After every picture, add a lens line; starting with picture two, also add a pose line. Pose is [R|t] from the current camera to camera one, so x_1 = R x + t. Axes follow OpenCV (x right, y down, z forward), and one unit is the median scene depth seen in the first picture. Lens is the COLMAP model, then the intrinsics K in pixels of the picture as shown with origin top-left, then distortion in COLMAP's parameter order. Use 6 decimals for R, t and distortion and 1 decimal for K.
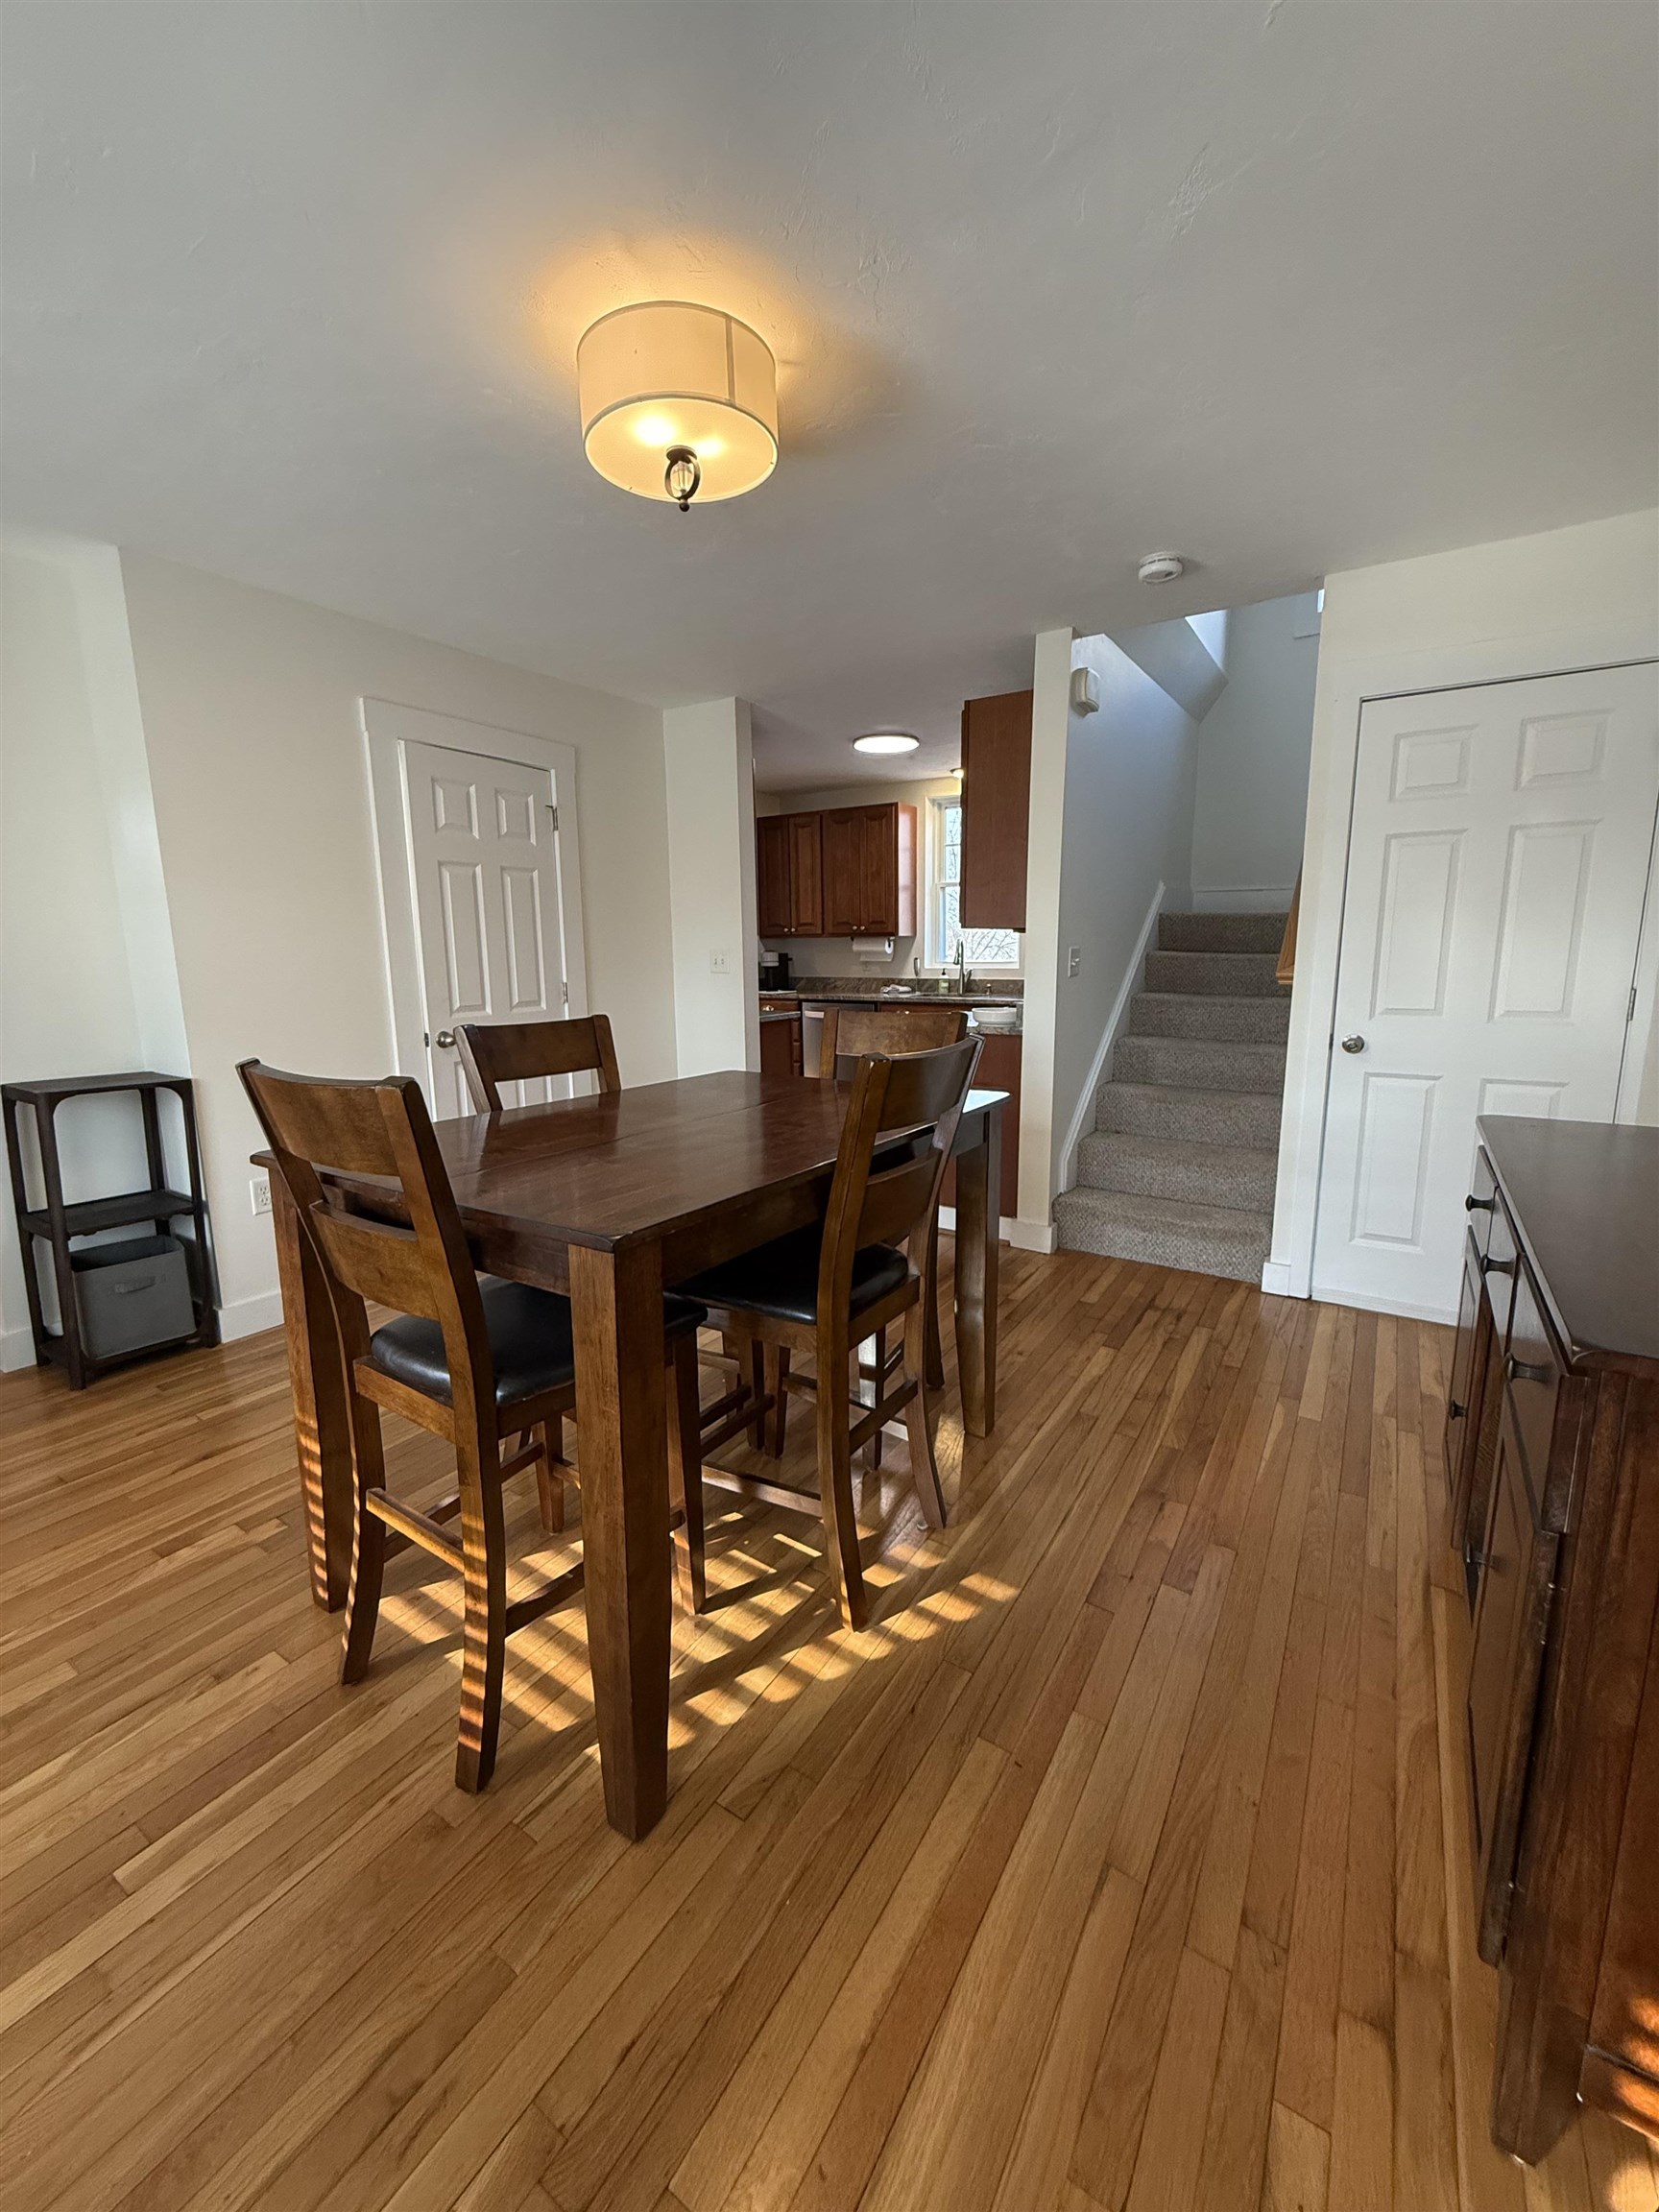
lens RADIAL K [[913.9, 0, 871.0], [0, 913.9, 1090.5], [0, 0, 1]] dist [0.001497, -0.000621]
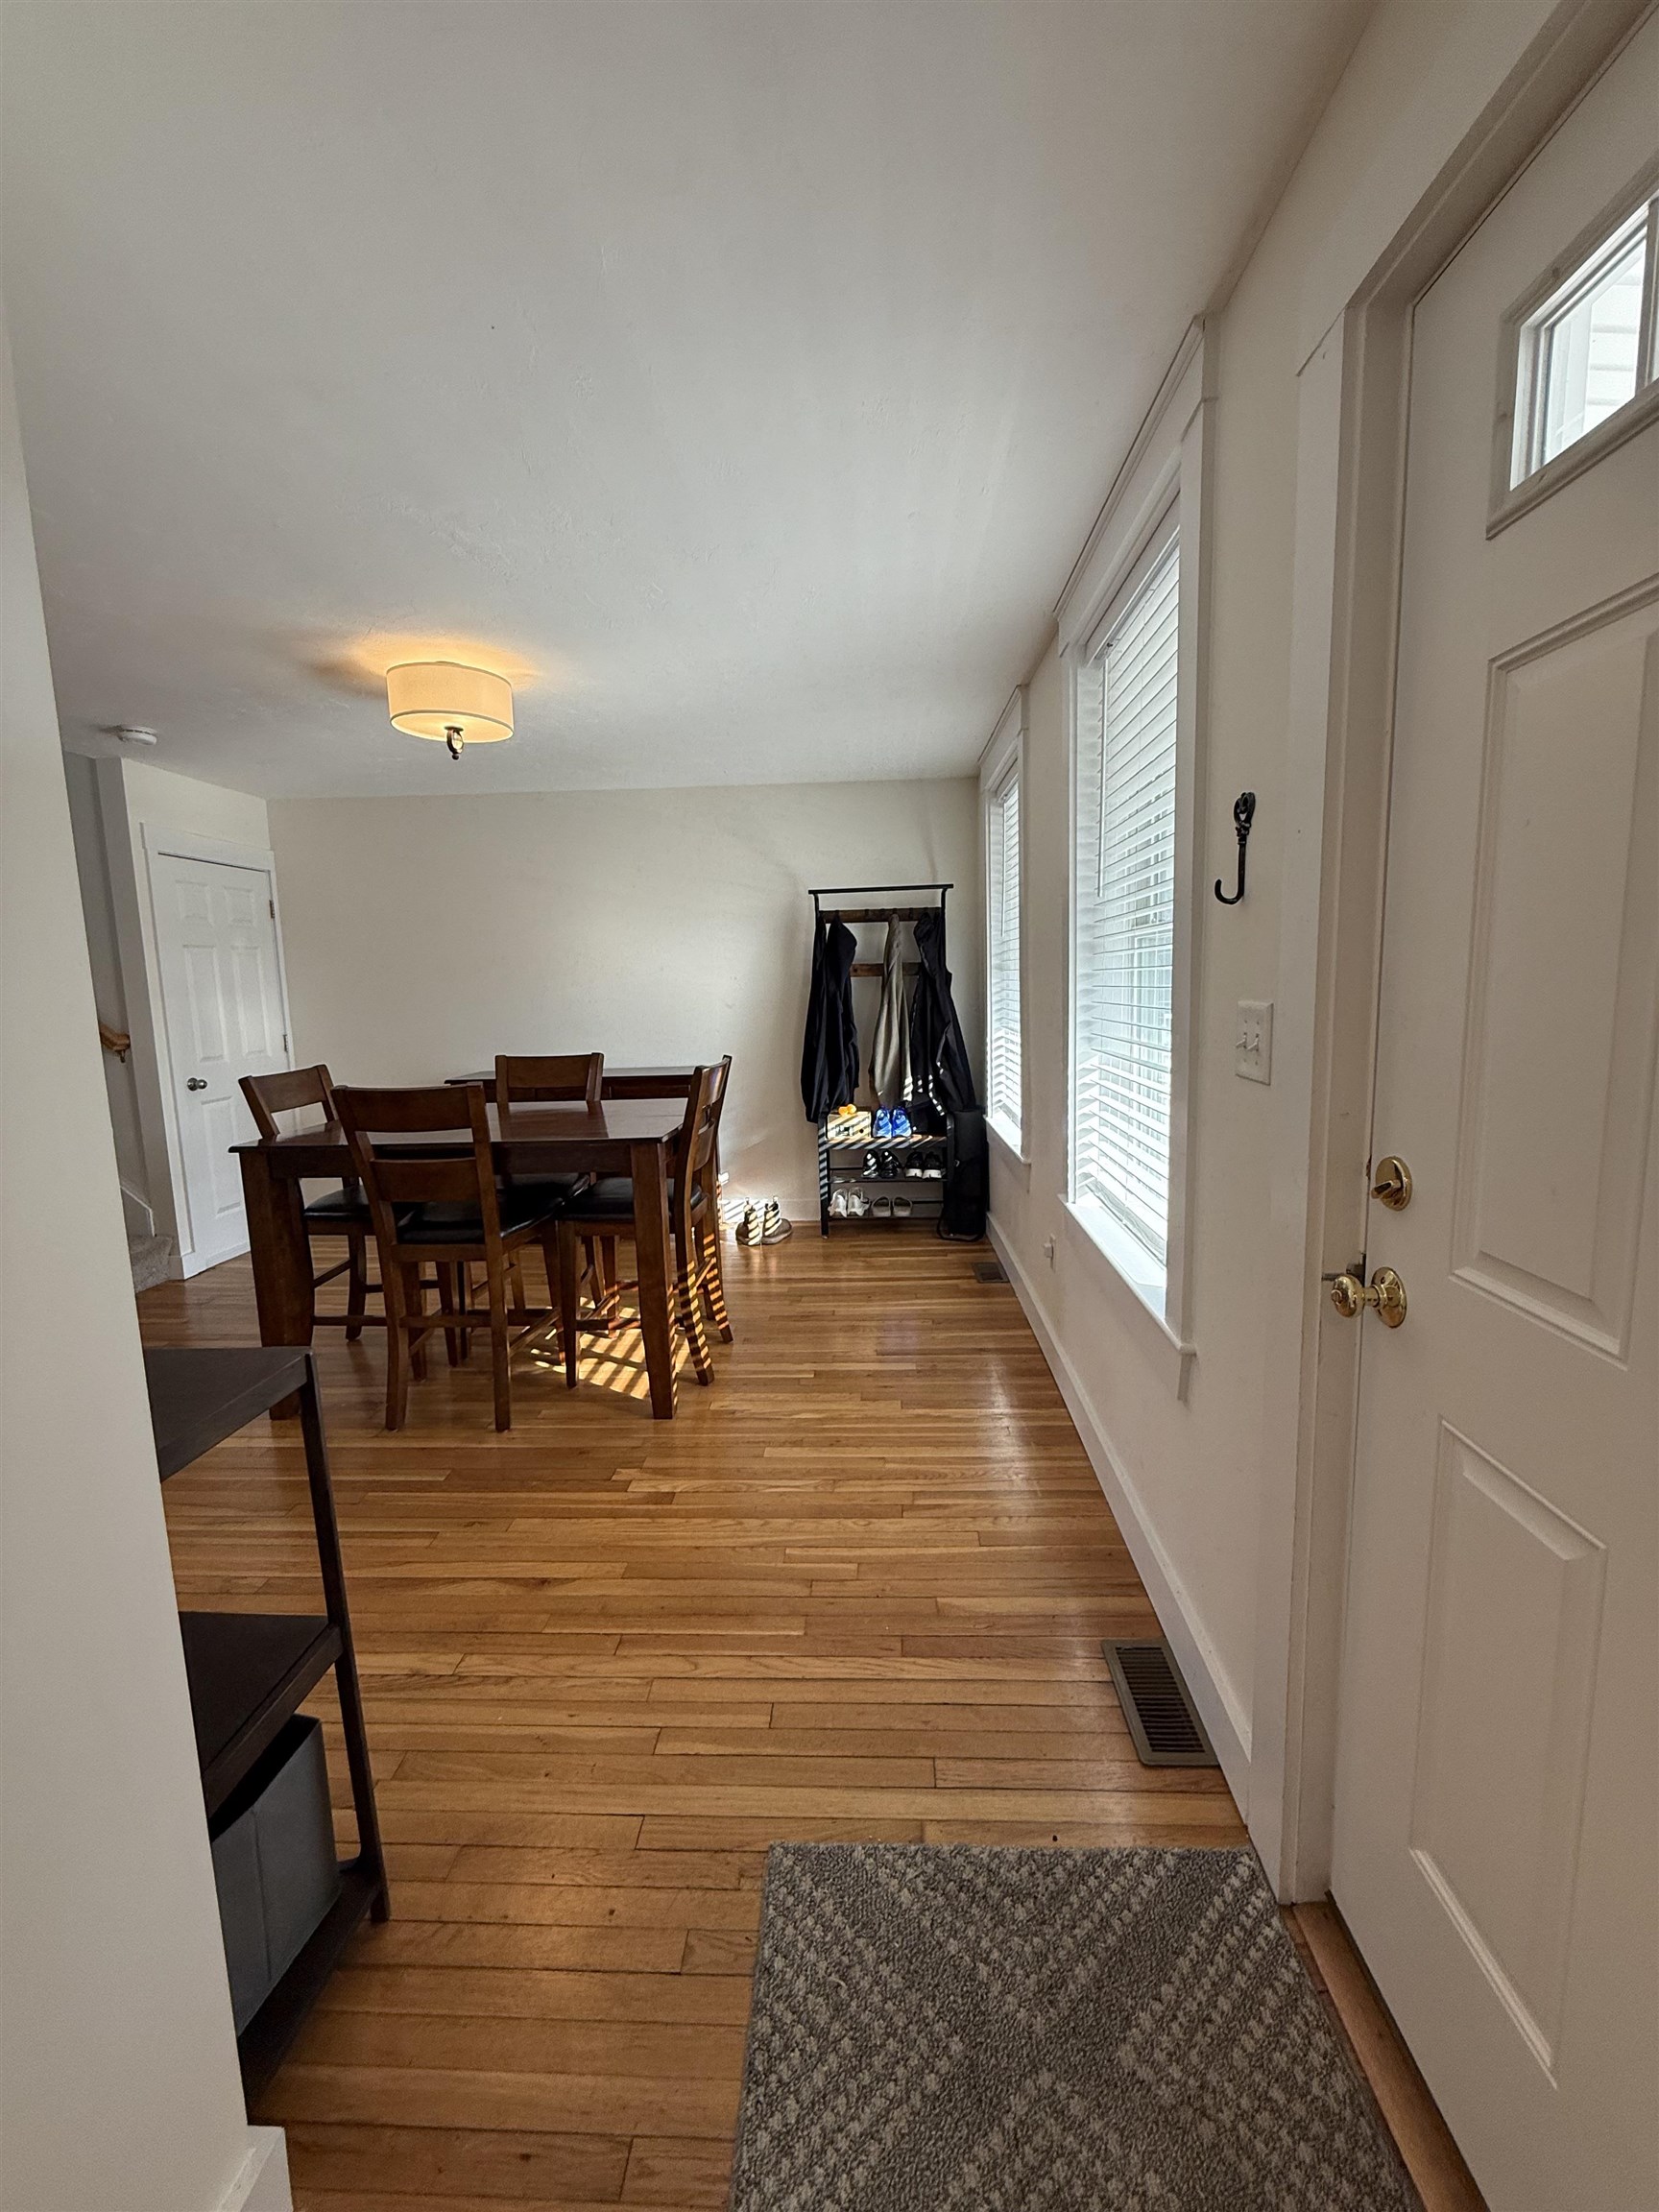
lens RADIAL K [[913.9, 0, 825.8], [0, 913.9, 1118.9], [0, 0, 1]] dist [0.001497, -0.000621]
pose [[-0.502810, -0.098315, 0.858788, -1.874951], [0.151784, 0.968032, 0.199689, -0.213563], [-0.850966, 0.230756, -0.471813, 1.268053]]
